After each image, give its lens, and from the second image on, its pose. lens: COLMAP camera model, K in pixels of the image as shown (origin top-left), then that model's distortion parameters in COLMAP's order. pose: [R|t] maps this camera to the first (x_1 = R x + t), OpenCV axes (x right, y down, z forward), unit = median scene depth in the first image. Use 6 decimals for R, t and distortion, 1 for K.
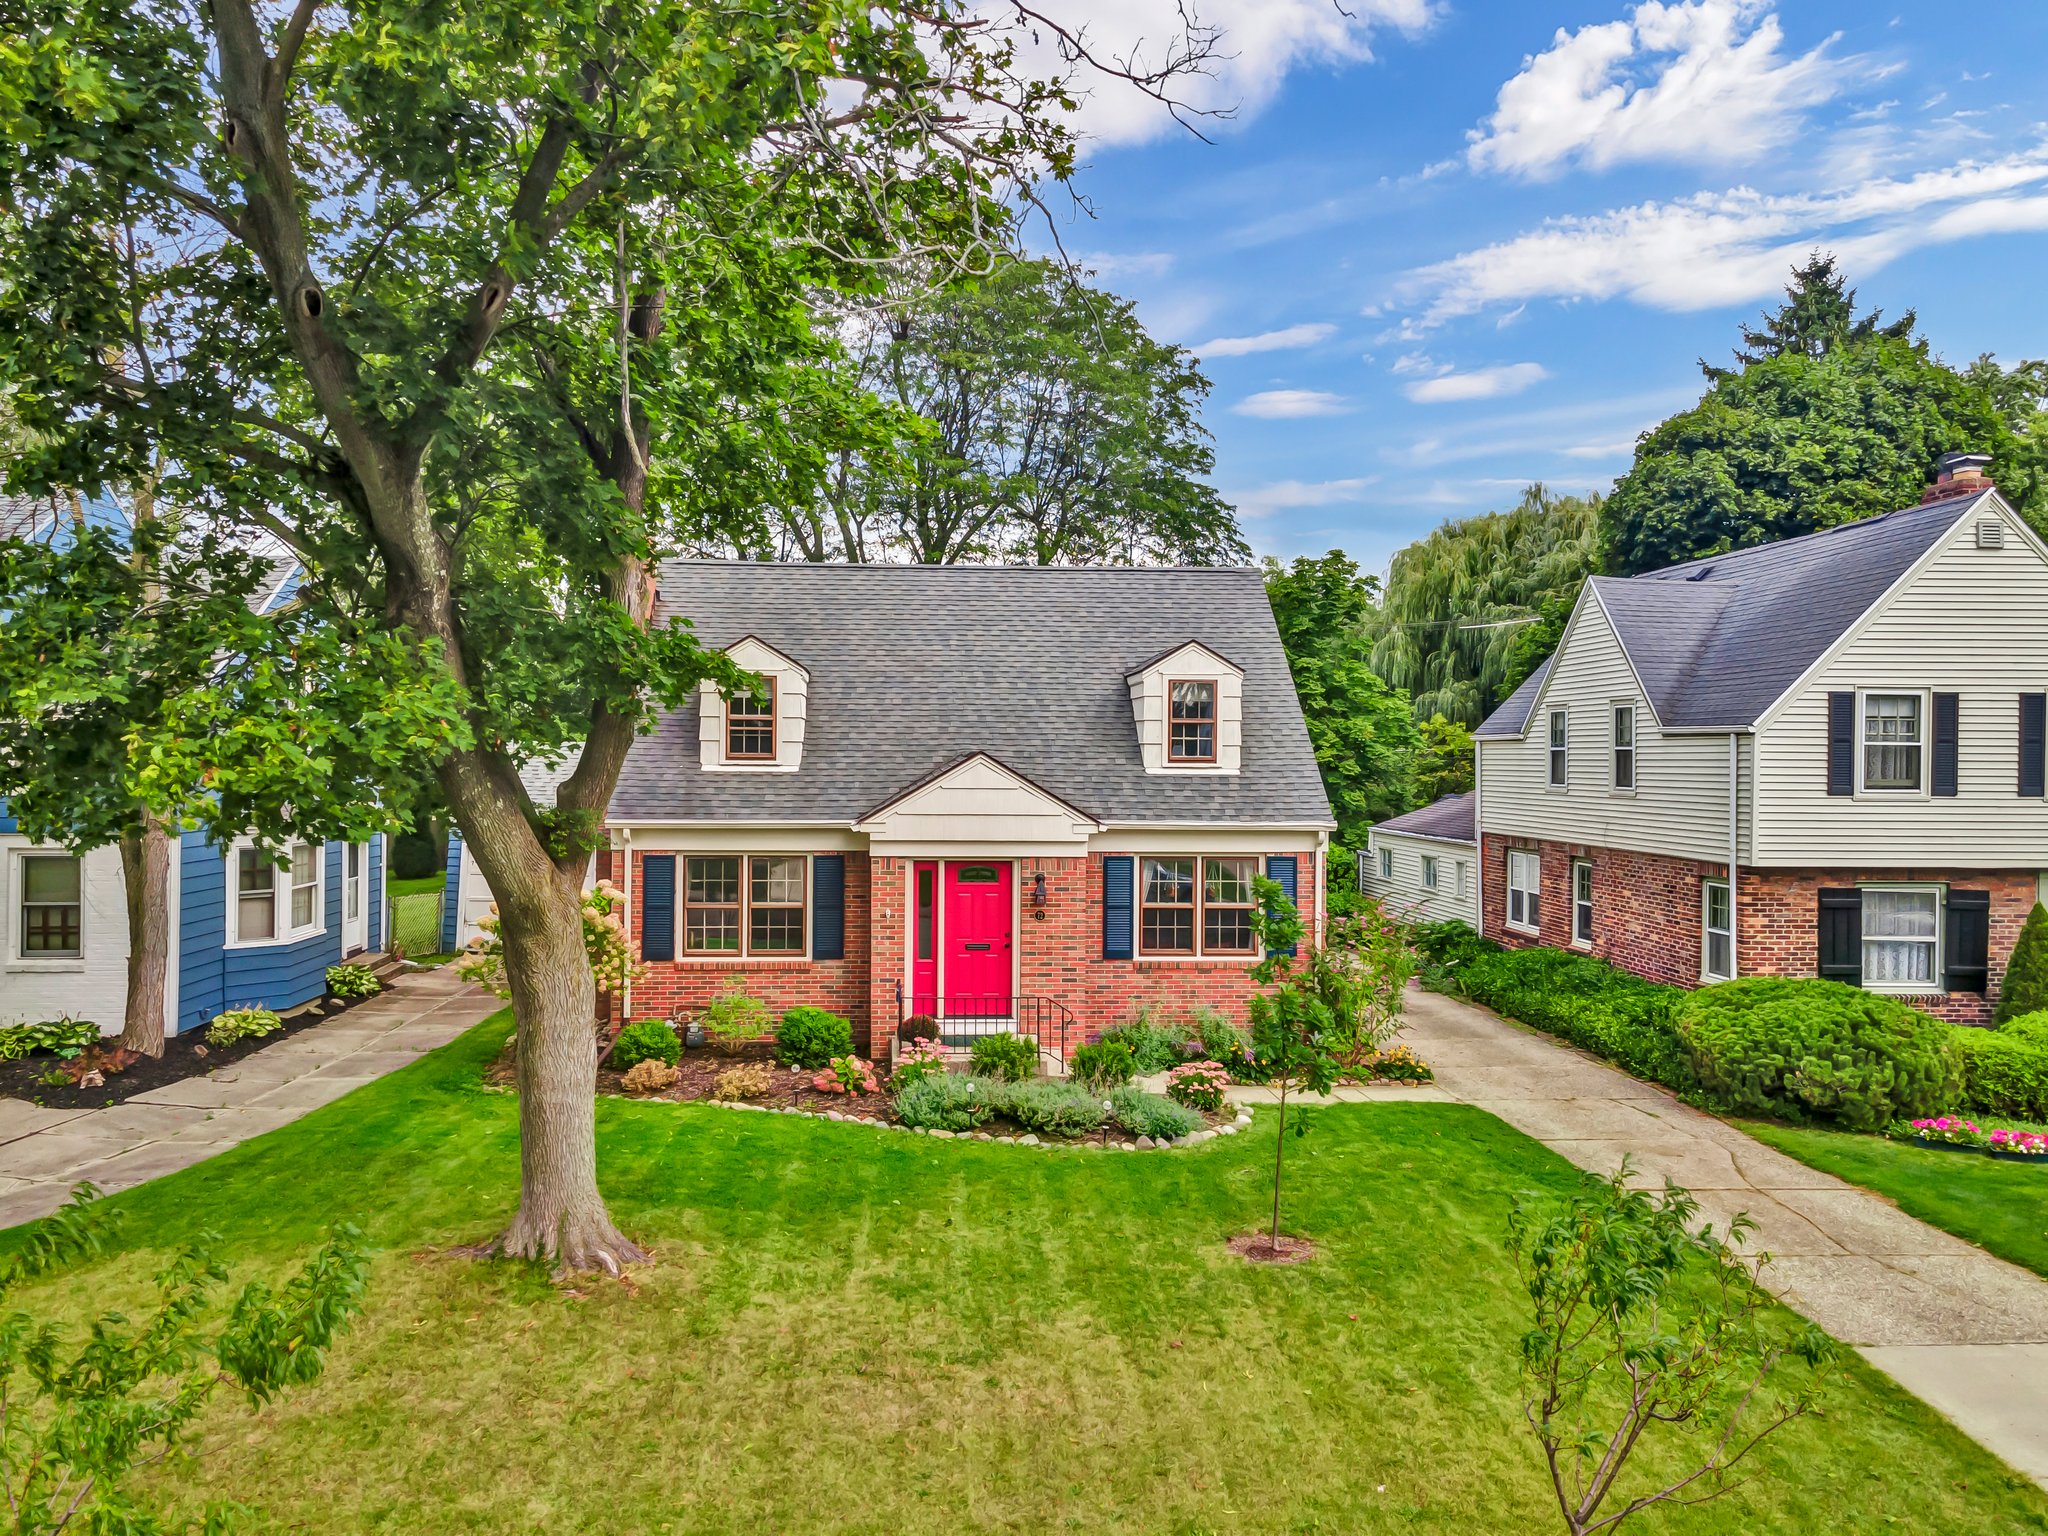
lens RADIAL K [[1564.6, 0, 987.5], [0, 1564.6, 741.8], [0, 0, 1]] dist [0.027660, 0.011906]
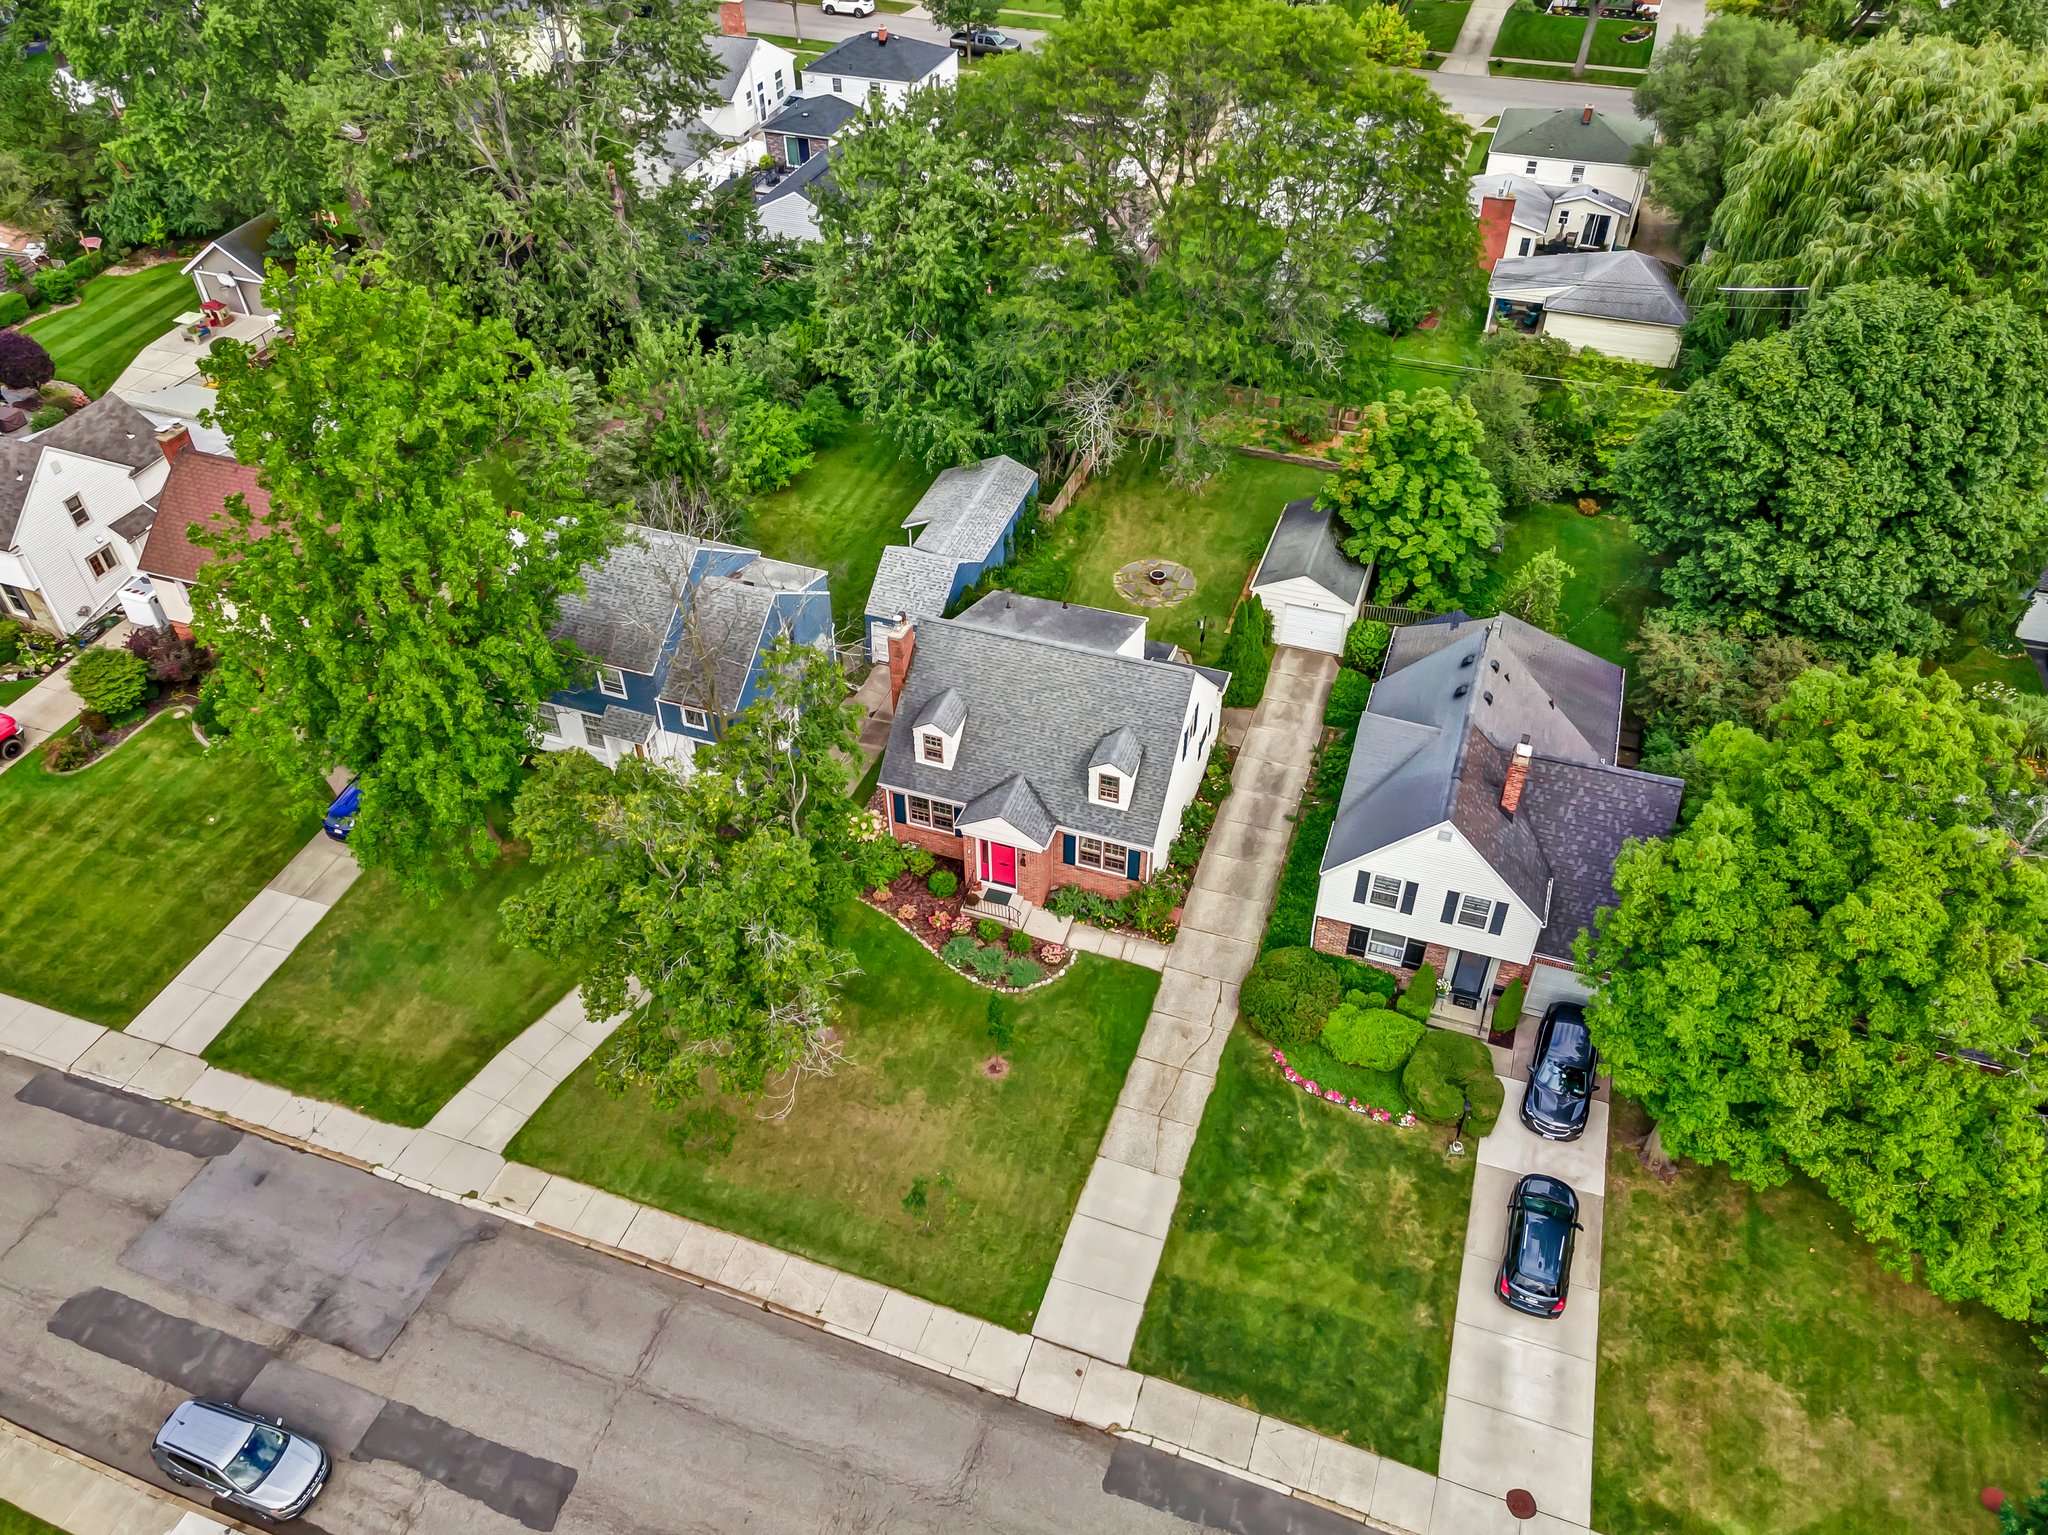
lens RADIAL K [[1521.3, 0, 996.9], [0, 1521.3, 758.7], [0, 0, 1]] dist [0.024289, 0.021719]
pose [[0.916024, 0.253218, -0.311096, 0.694079], [0.020842, 0.744467, 0.667334, -1.618548], [0.400582, -0.617777, 0.676672, -0.592495]]
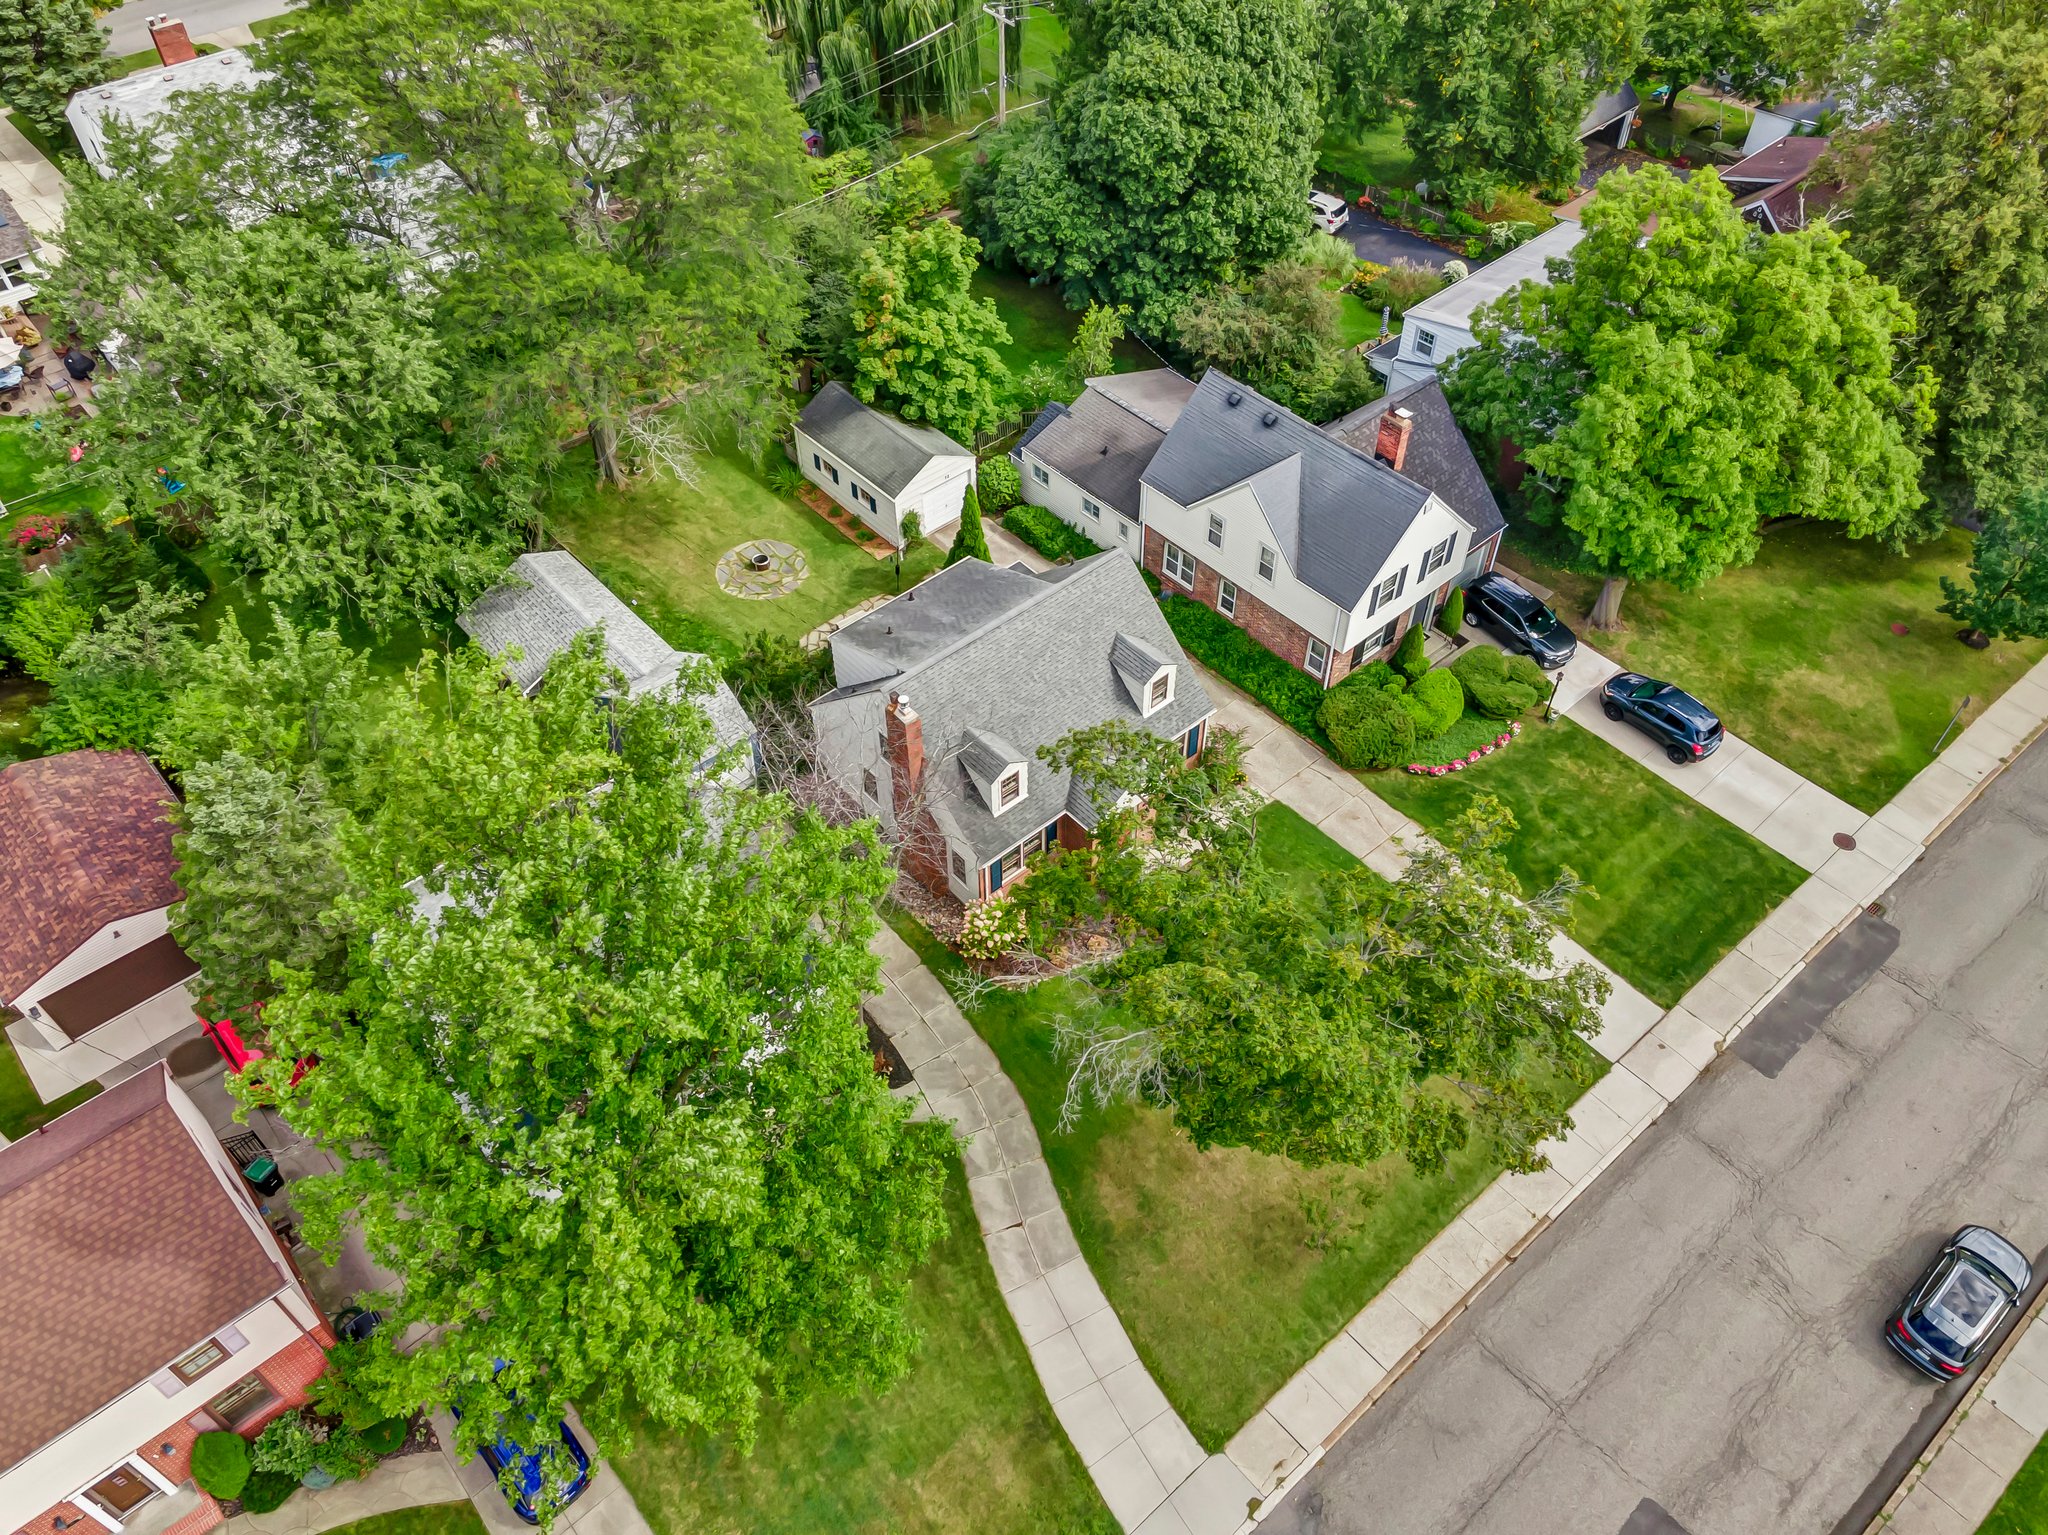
lens RADIAL K [[1521.3, 0, 996.9], [0, 1521.3, 758.7], [0, 0, 1]] dist [0.024289, 0.021719]
pose [[0.797979, -0.450110, 0.400788, -1.008194], [0.011380, 0.676137, 0.736688, -1.609757], [-0.602578, -0.583301, 0.544665, -0.101793]]
